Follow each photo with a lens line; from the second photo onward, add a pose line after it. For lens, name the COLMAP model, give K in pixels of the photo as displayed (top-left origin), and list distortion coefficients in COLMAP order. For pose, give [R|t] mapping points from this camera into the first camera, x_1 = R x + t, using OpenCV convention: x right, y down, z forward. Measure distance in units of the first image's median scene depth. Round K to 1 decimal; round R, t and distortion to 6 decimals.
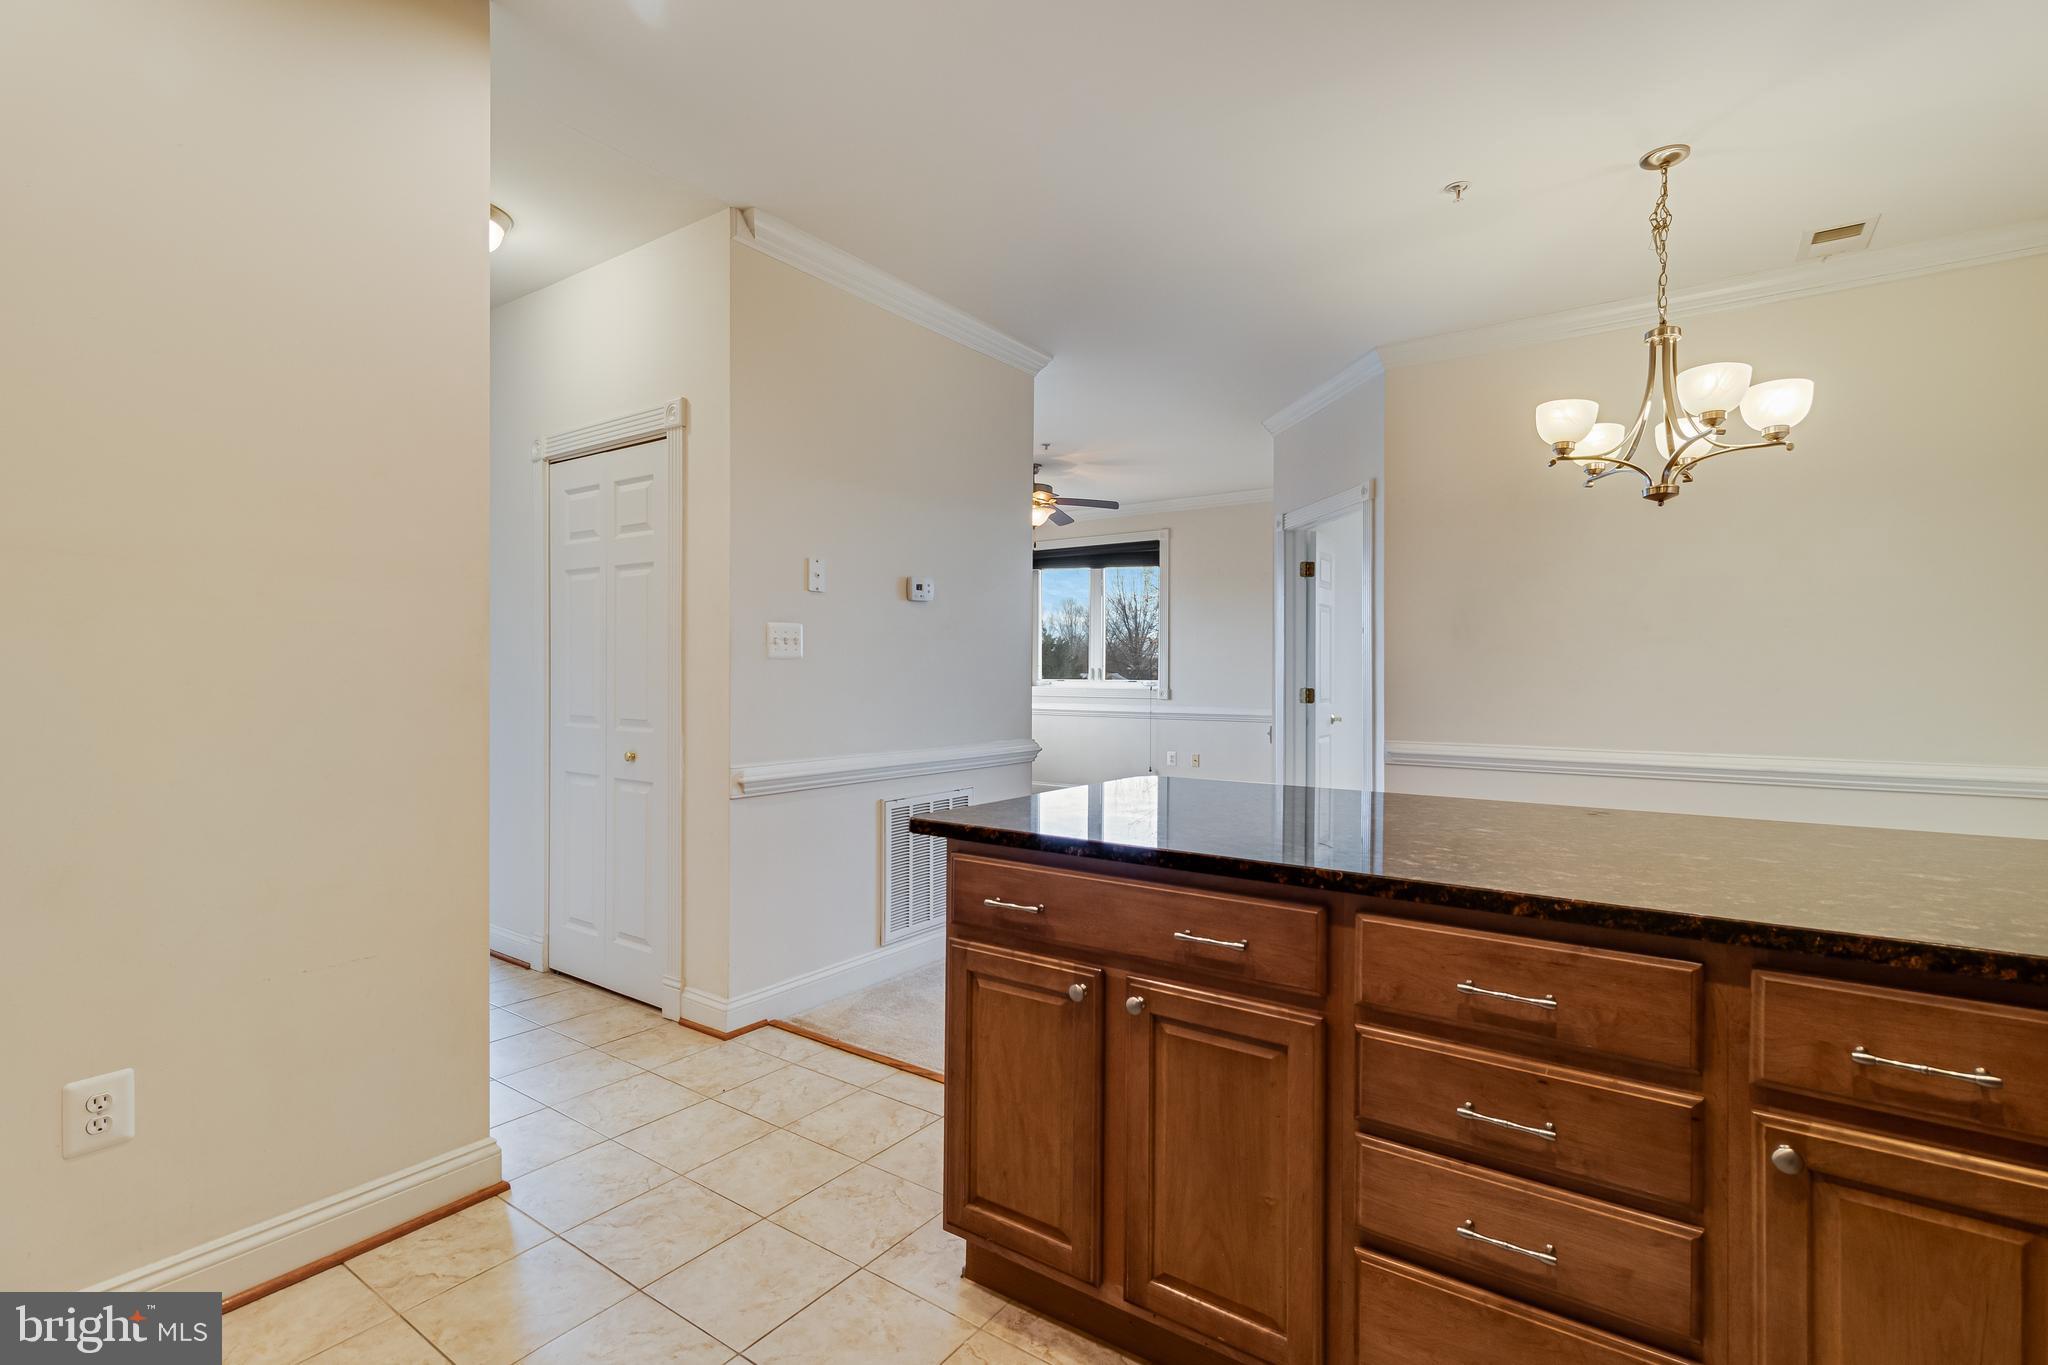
lens RADIAL K [[943.4, 0, 1024.5], [0, 943.4, 667.3], [0, 0, 1]] dist [0.004084, 0.000493]
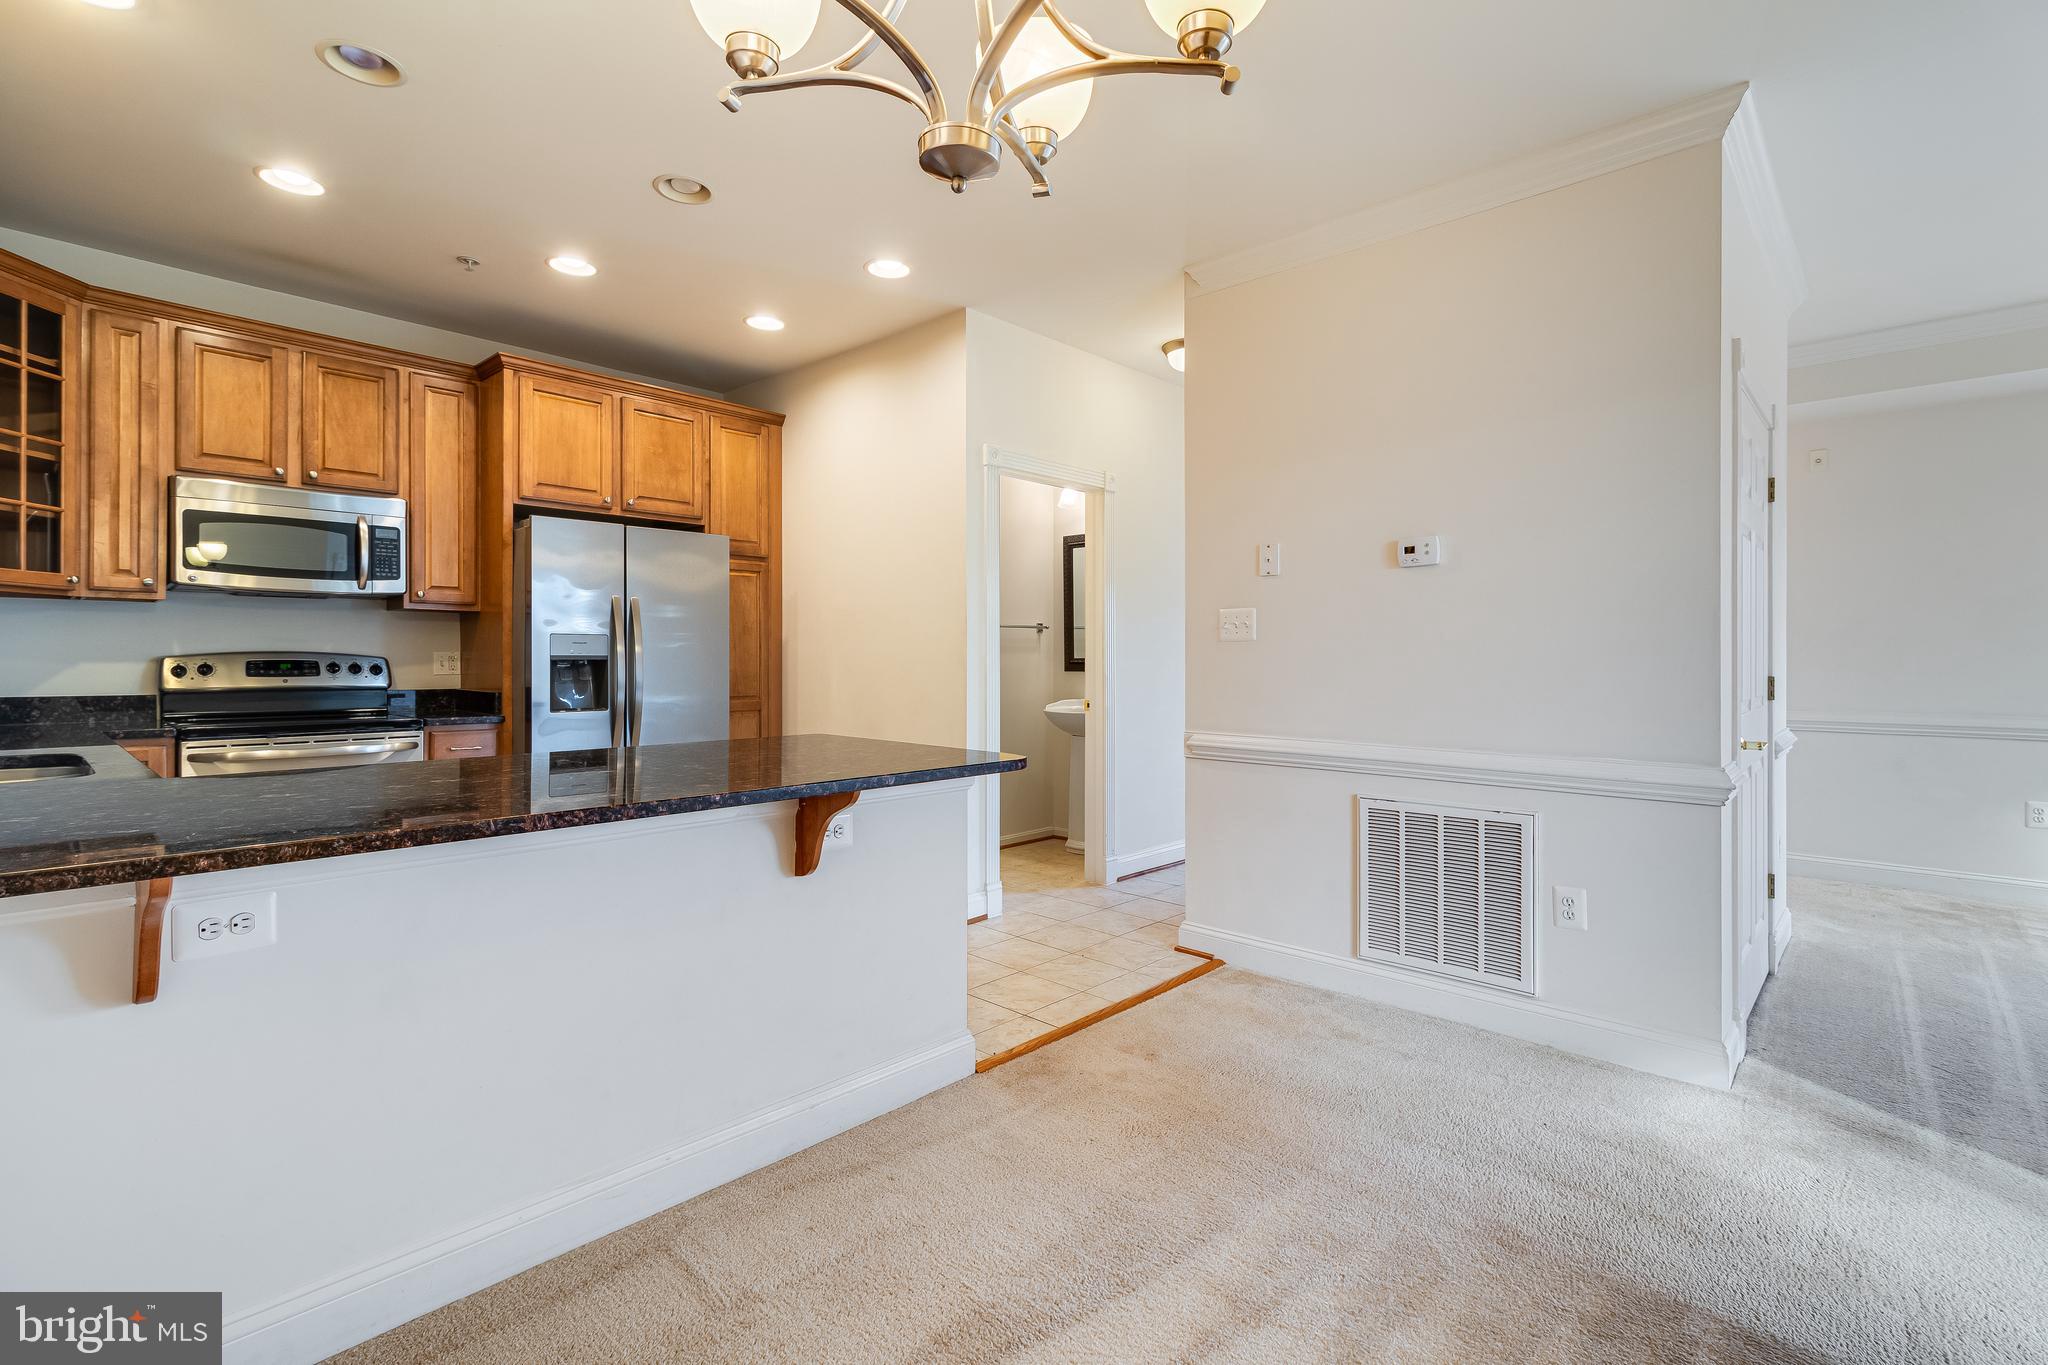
lens RADIAL K [[945.9, 0, 1020.1], [0, 945.9, 659.3], [0, 0, 1]] dist [0.001778, 0.000621]
pose [[-0.127645, -0.003944, -0.991812, 1.045315], [0.001427, 0.999990, -0.004161, 0.019239], [0.991819, -0.001946, -0.127638, 1.061879]]
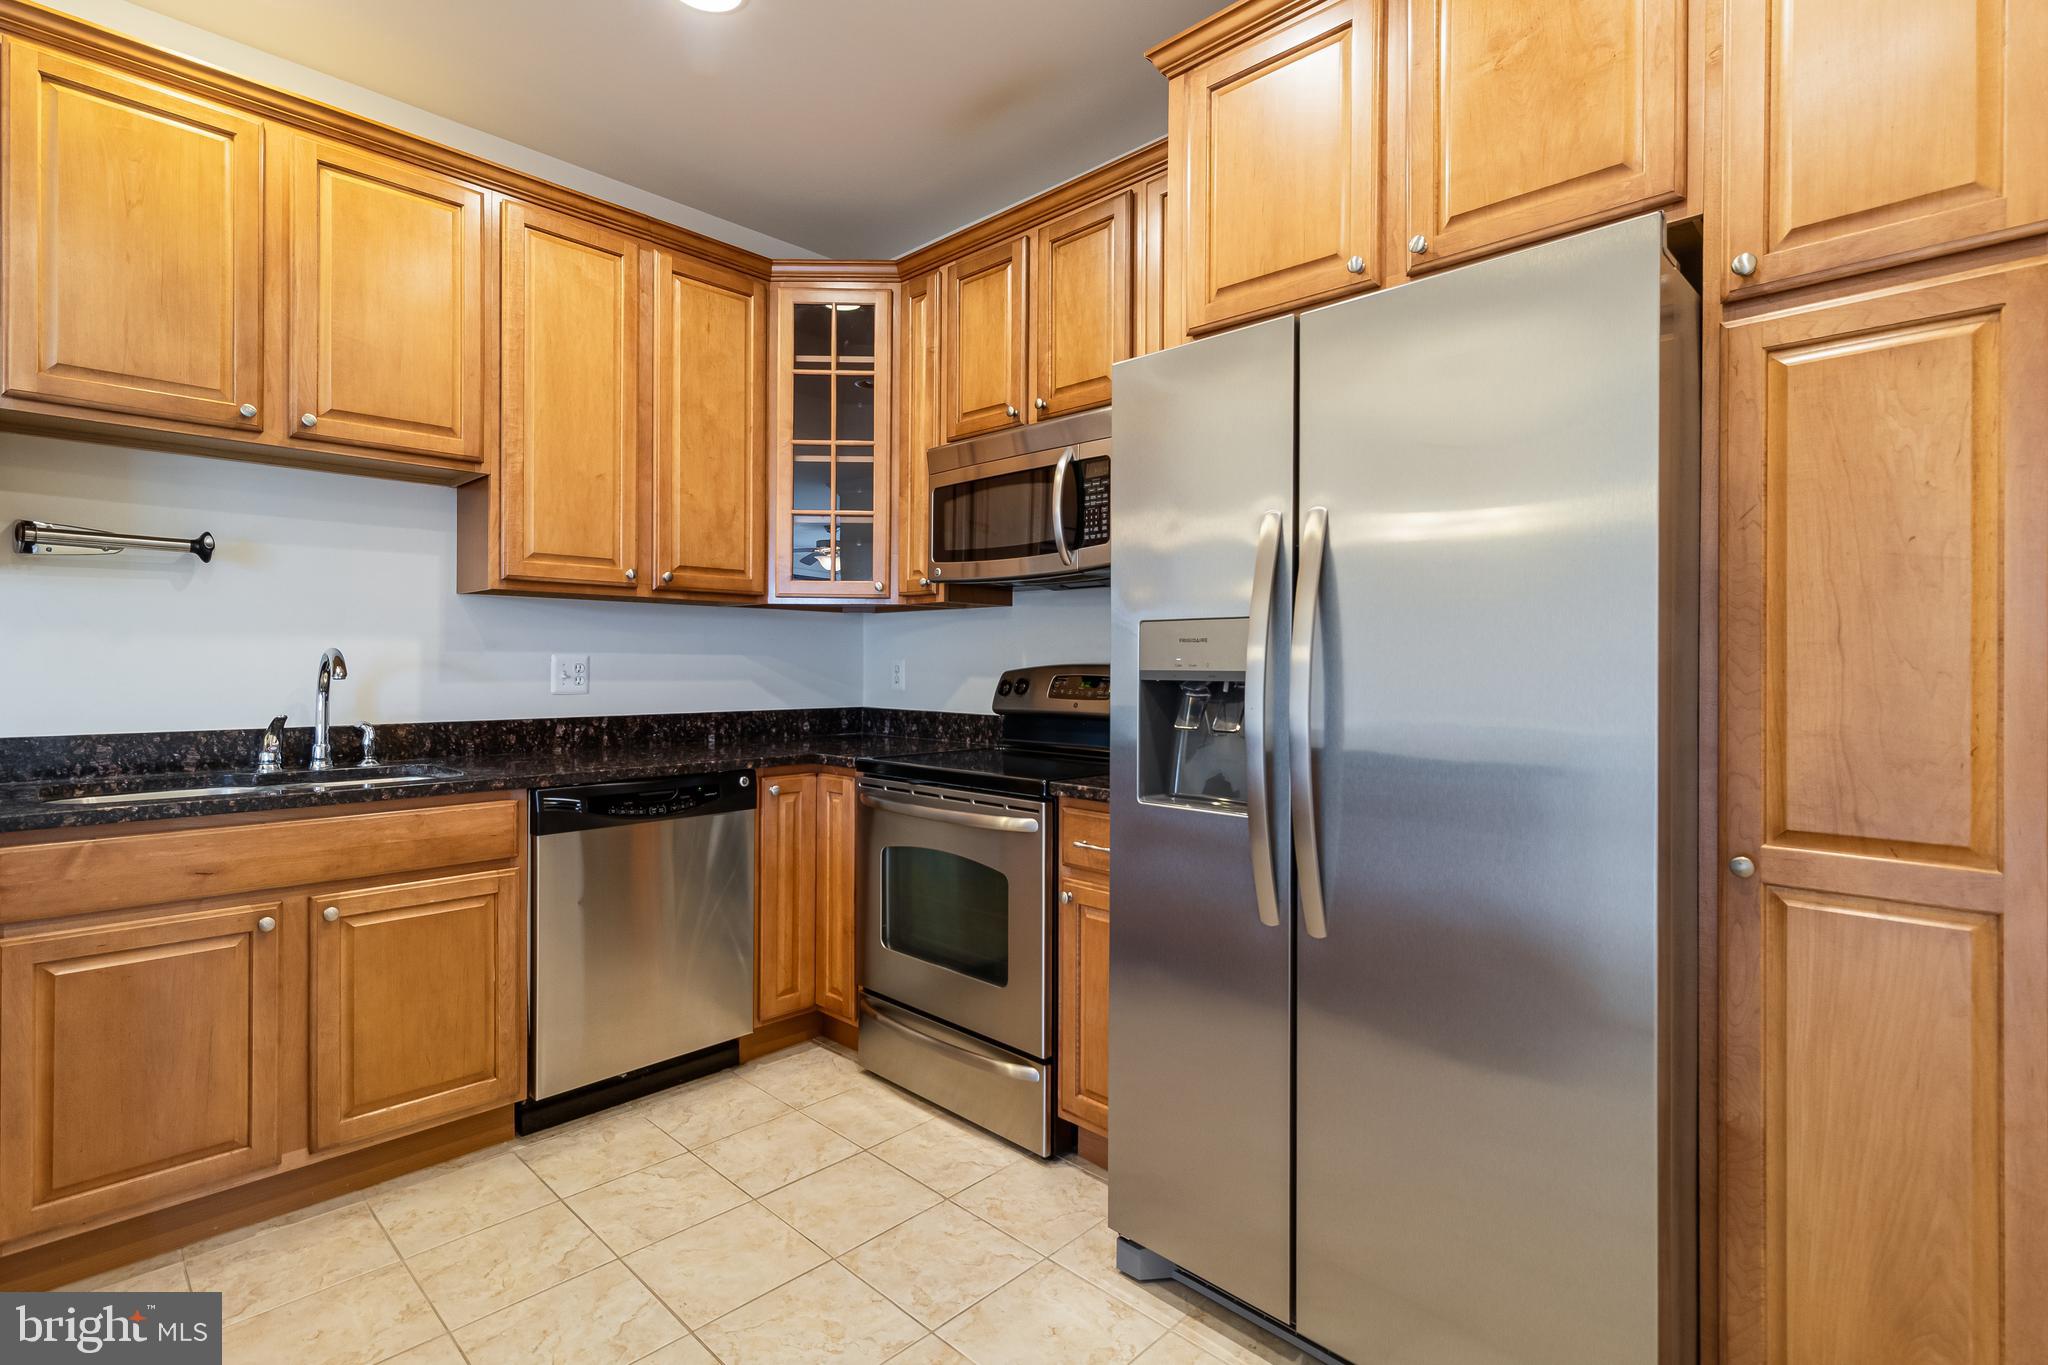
lens RADIAL K [[972.5, 0, 1030.6], [0, 972.5, 666.5], [0, 0, 1]] dist [0.003612, 0.001067]
pose [[-0.988981, -0.009787, 0.147720, -0.340982], [-0.010260, 0.999944, -0.002438, 0.005486], [-0.147688, -0.003927, -0.989026, 0.816797]]
